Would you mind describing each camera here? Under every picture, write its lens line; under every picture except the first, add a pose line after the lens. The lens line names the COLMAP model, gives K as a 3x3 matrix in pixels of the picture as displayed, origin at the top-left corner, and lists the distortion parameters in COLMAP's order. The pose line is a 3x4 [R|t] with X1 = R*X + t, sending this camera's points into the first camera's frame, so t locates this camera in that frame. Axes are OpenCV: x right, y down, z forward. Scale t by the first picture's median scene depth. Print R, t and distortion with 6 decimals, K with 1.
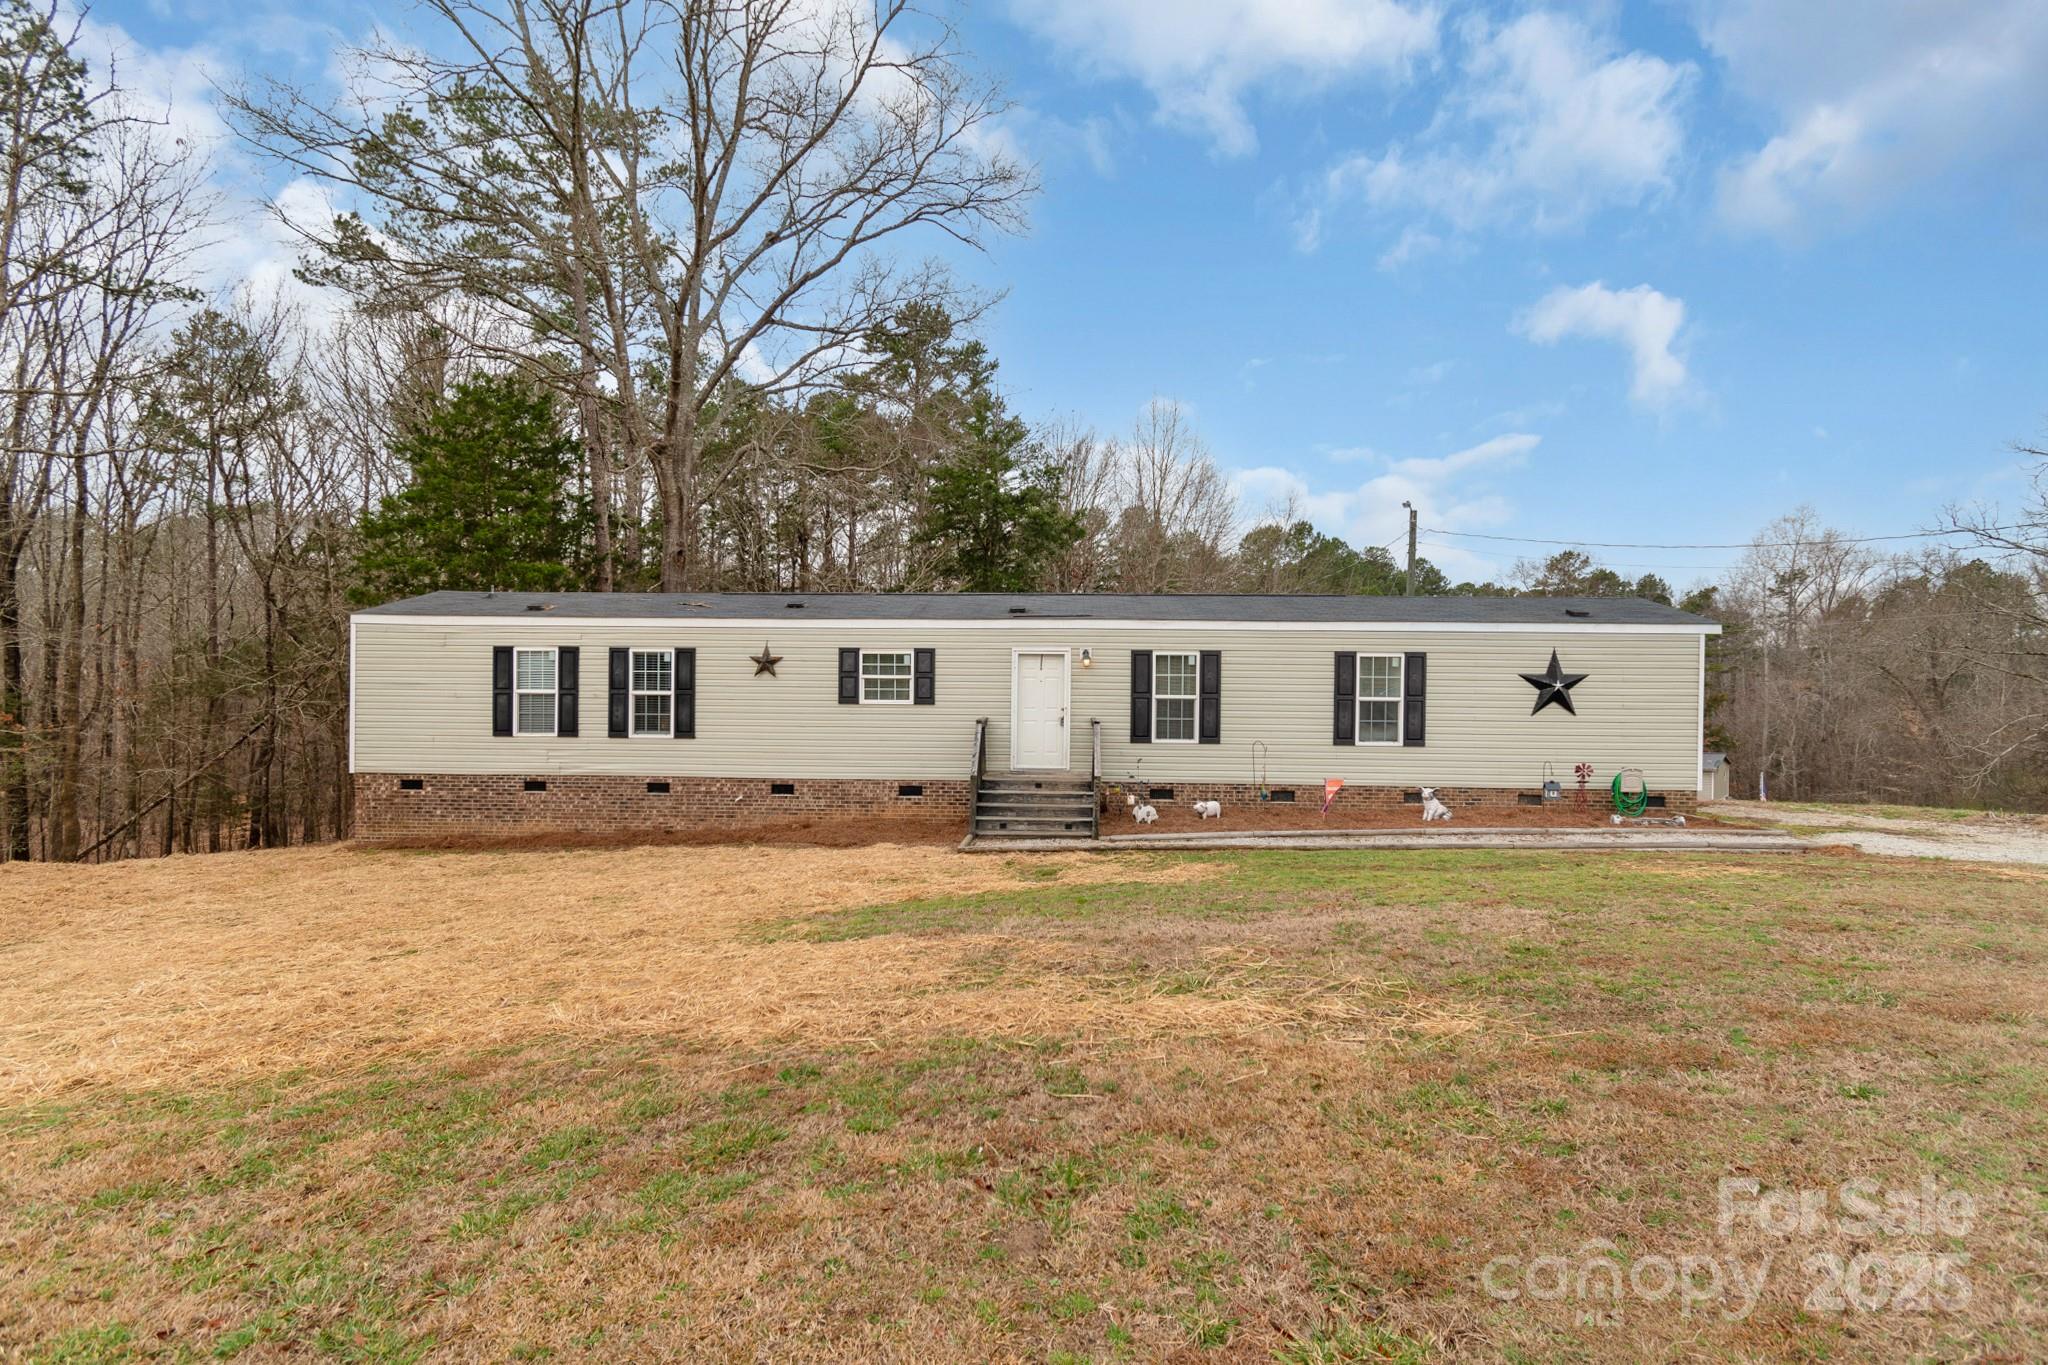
lens RADIAL K [[957.7, 0, 1041.0], [0, 957.7, 690.1], [0, 0, 1]] dist [0.004234, -0.001058]
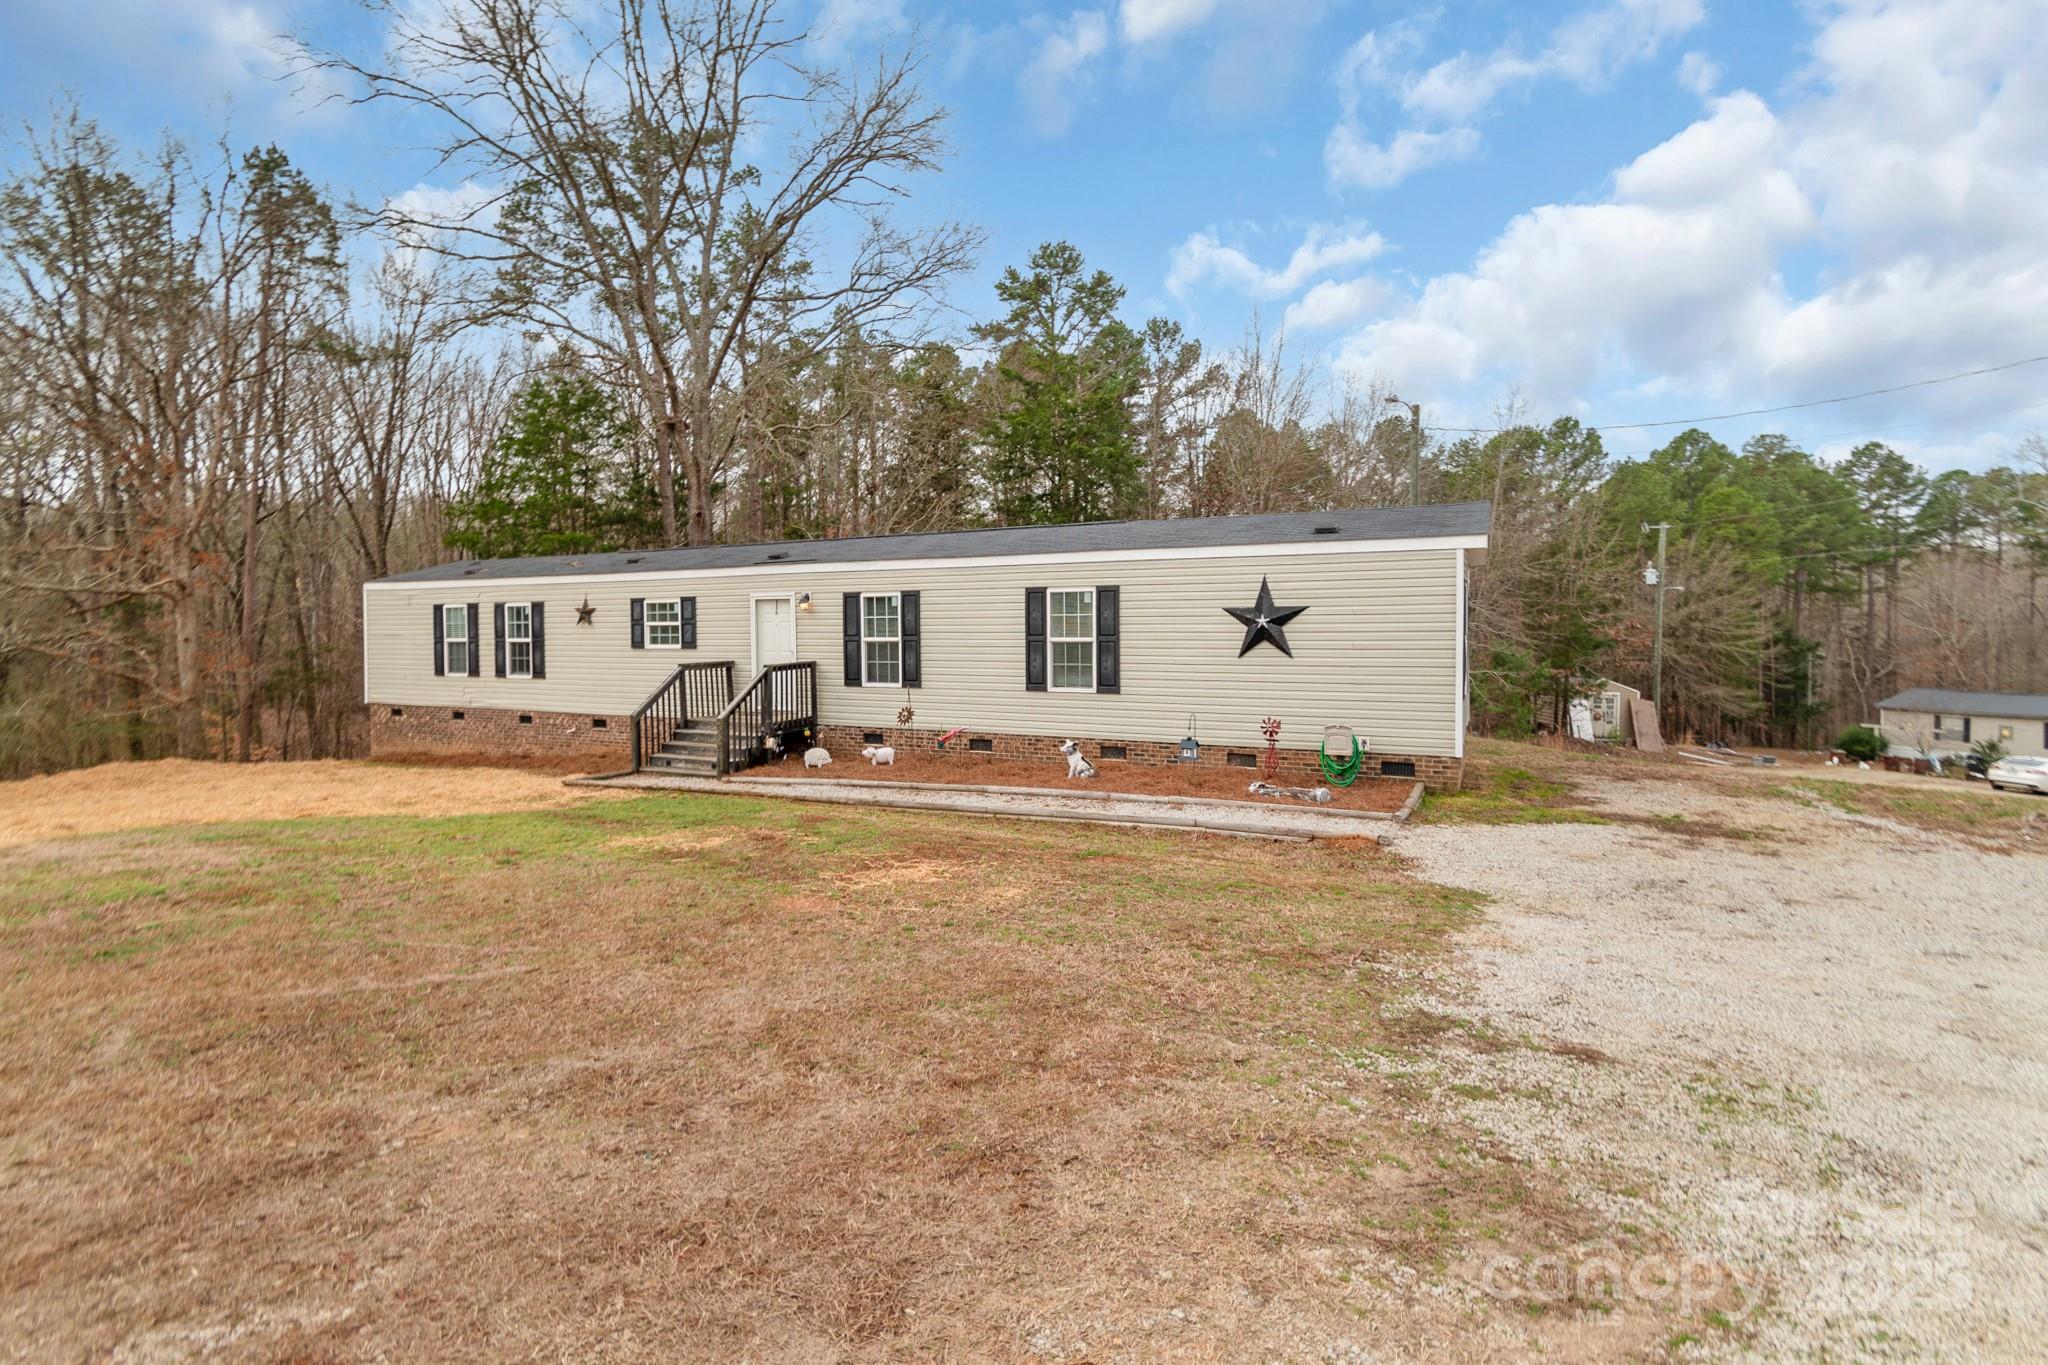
lens RADIAL K [[957.7, 0, 1021.3], [0, 957.7, 670.4], [0, 0, 1]] dist [0.004234, -0.001058]
pose [[0.911339, 0.003225, -0.411644, 0.669825], [0.015279, 0.999015, 0.041654, 0.000088], [0.411373, -0.044250, 0.910392, 0.171527]]
